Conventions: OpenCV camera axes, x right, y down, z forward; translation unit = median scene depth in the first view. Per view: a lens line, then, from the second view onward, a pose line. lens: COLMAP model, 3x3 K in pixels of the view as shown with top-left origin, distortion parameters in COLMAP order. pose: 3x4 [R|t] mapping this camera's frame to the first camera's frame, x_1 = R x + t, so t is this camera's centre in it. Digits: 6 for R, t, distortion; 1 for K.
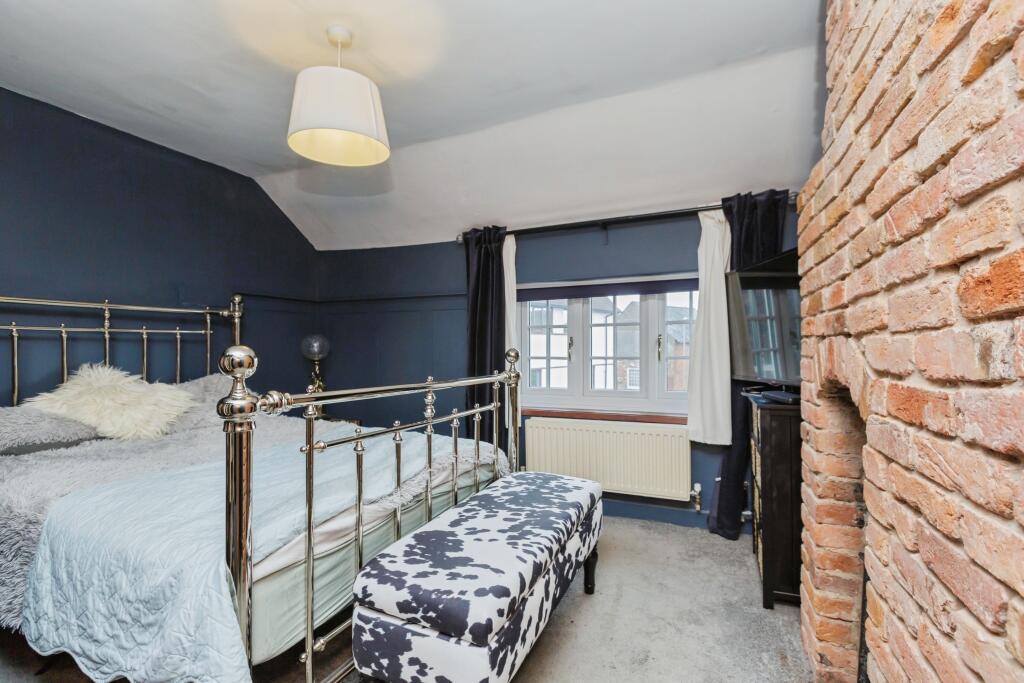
lens RADIAL K [[473.8, 0, 506.4], [0, 473.8, 329.7], [0, 0, 1]] dist [-0.001588, -0.000140]
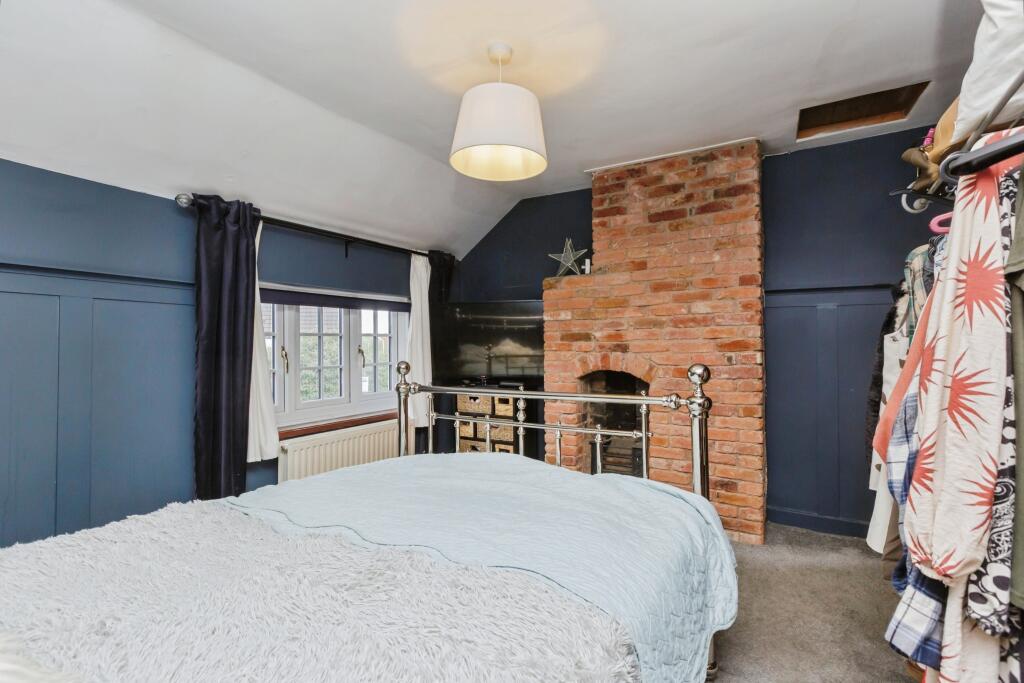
lens RADIAL K [[491.2, 0, 512.0], [0, 491.2, 341.5], [0, 0, 1]] dist [0.000363, 0.000029]
pose [[0.129385, 0.018502, 0.991422, -0.785521], [-0.038873, 0.999152, -0.013573, -0.000766], [-0.990832, -0.036784, 0.129994, 0.481109]]
